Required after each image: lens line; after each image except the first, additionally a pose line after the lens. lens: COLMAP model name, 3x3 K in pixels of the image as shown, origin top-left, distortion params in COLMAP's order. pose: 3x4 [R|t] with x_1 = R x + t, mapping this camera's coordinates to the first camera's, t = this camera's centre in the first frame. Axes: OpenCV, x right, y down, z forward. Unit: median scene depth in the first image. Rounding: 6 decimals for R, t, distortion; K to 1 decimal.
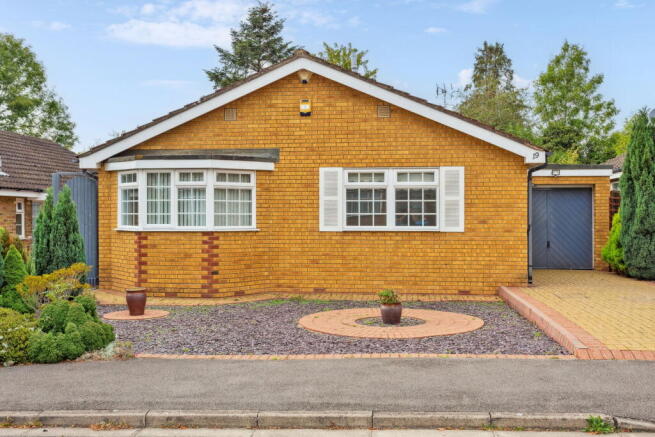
lens RADIAL K [[711.0, 0, 328.1], [0, 711.0, 217.9], [0, 0, 1]] dist [0.003110, 0.000000]
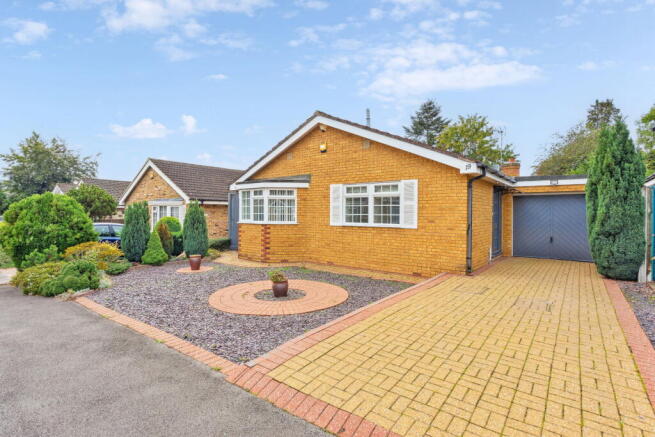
lens RADIAL K [[327.5, 0, 327.1], [0, 327.5, 216.5], [0, 0, 1]] dist [-0.001578, 0.001442]
pose [[0.846926, 0.009322, -0.531629, 0.366608], [-0.007958, 0.999957, 0.004857, -0.004546], [0.531651, 0.000117, 0.846964, 0.387021]]
